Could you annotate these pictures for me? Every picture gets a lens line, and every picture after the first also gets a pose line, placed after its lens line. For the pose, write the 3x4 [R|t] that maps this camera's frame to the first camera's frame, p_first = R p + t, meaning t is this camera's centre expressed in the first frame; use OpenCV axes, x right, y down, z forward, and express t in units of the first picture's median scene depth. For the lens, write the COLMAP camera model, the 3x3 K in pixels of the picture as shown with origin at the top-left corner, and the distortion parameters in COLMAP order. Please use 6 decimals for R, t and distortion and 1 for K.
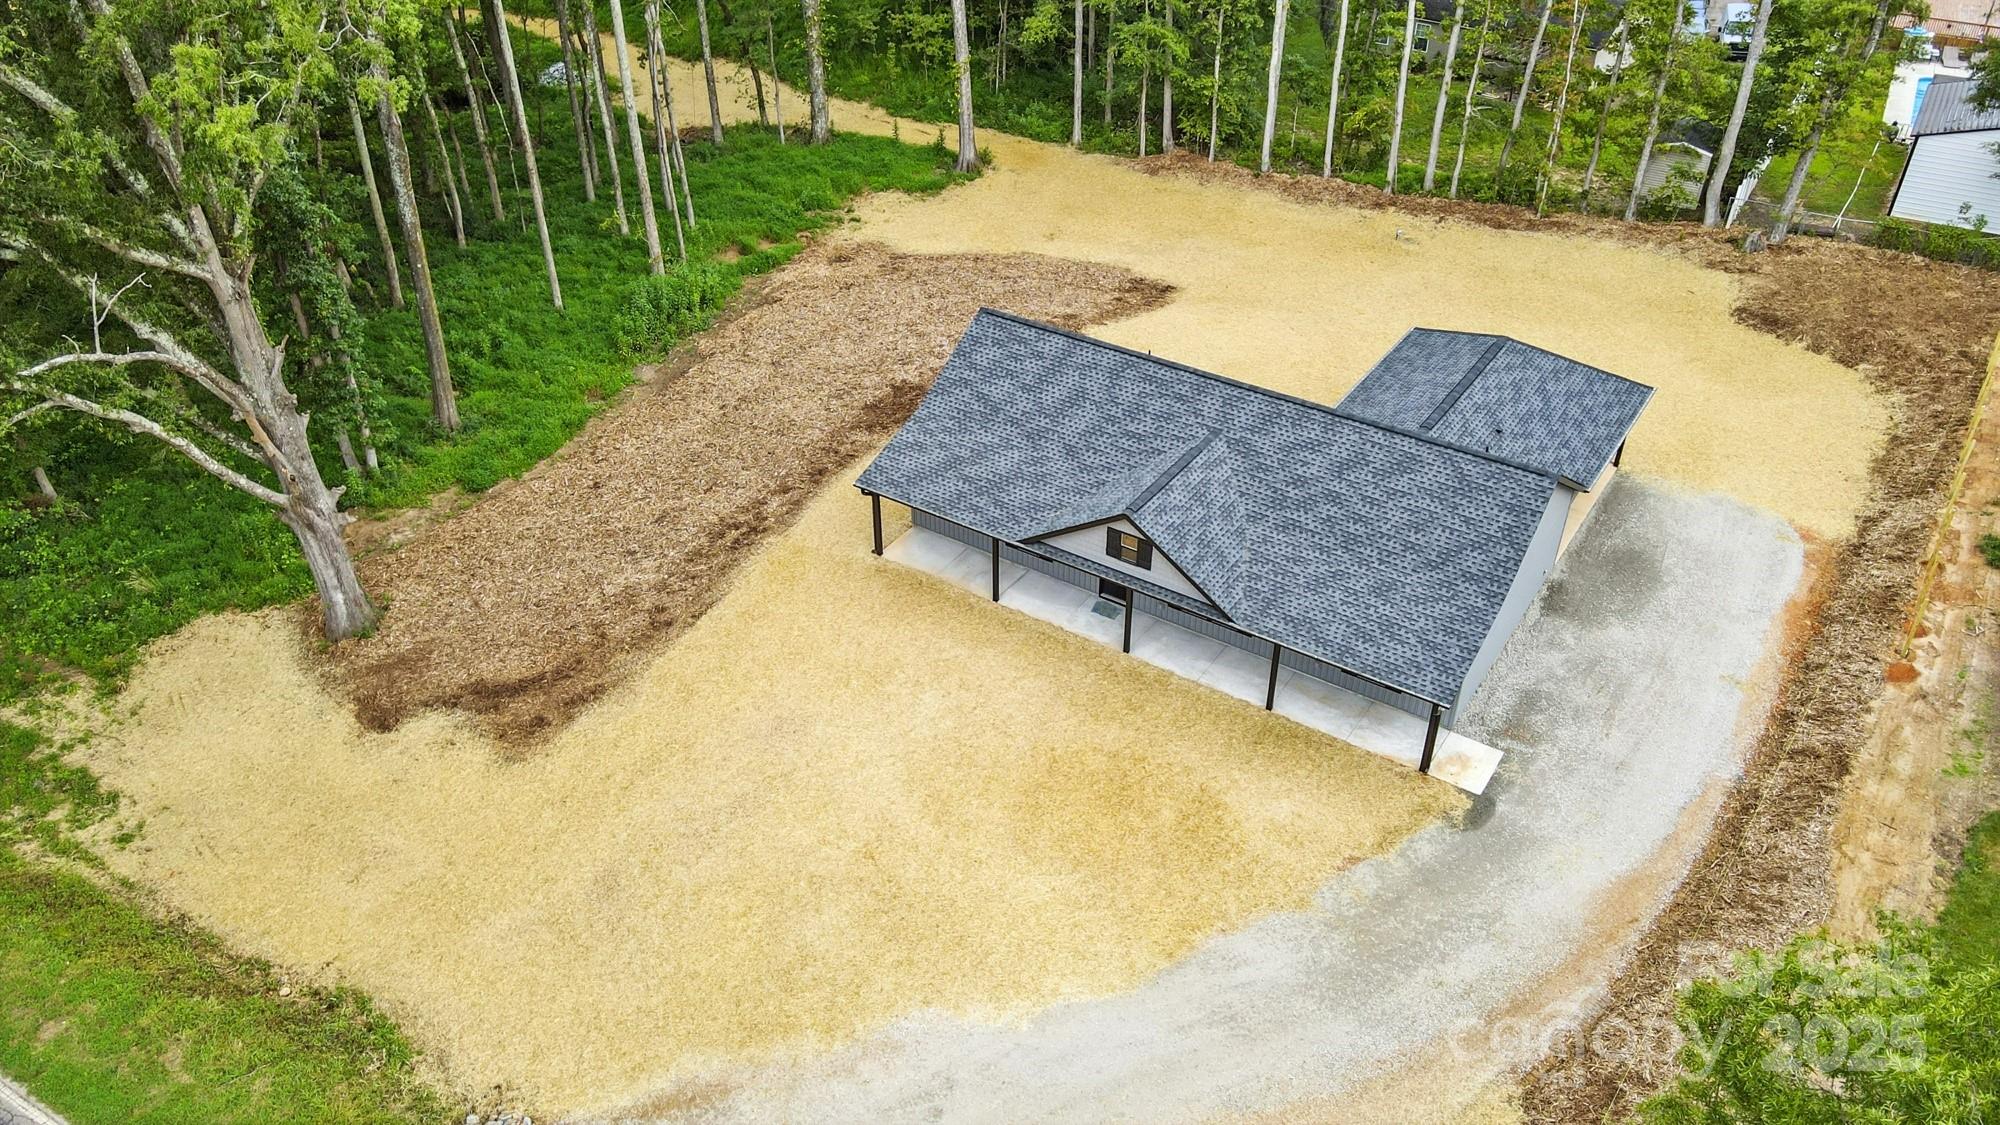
lens RADIAL K [[1485.1, 0, 1000.0], [0, 1485.1, 562.5], [0, 0, 1]] dist [-0.001521, 0.032703]
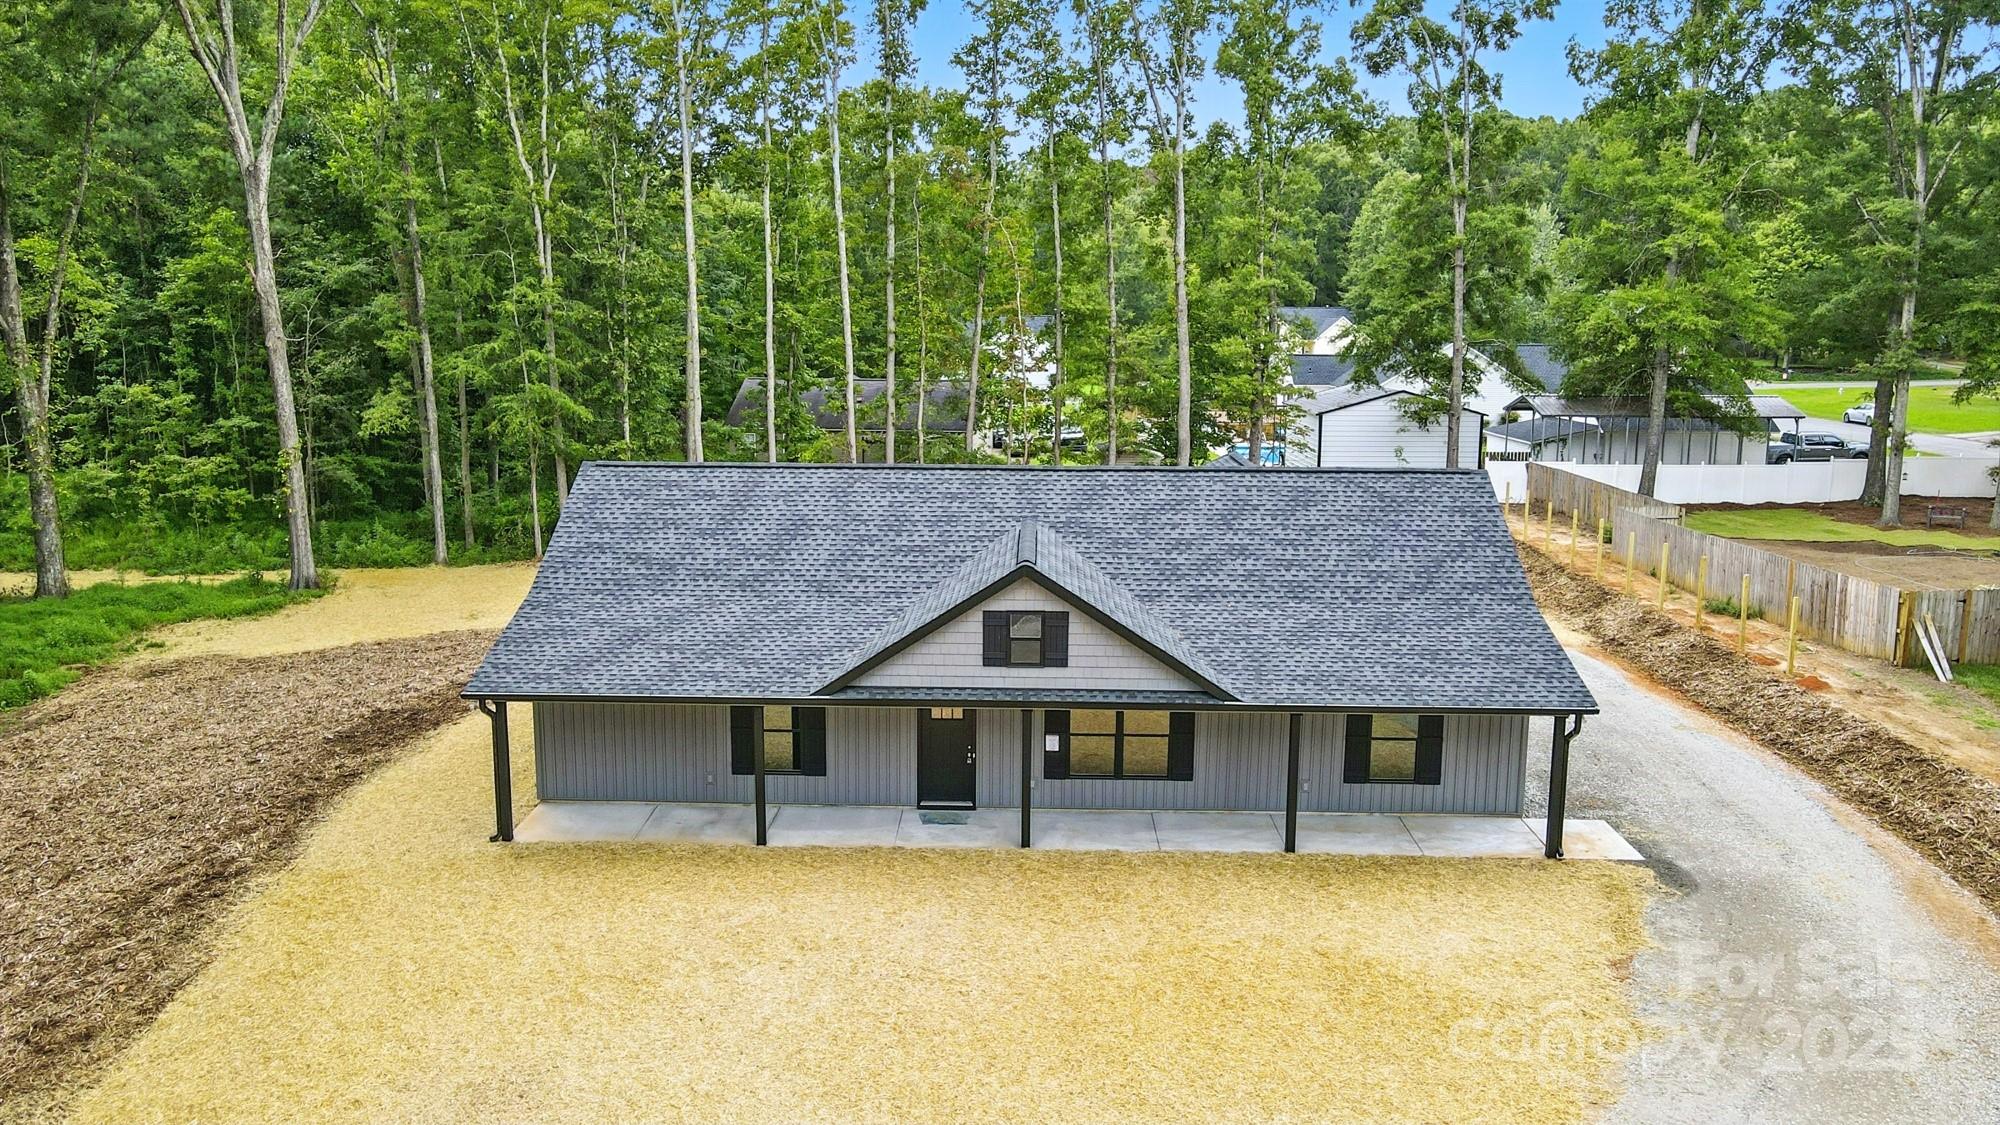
lens RADIAL K [[1485.1, 0, 1000.0], [0, 1485.1, 562.5], [0, 0, 1]] dist [-0.001521, 0.032703]
pose [[0.846274, -0.083108, 0.526225, -0.214861], [0.300529, 0.890063, -0.342739, 0.150960], [-0.439889, 0.448197, 0.778214, 0.467257]]
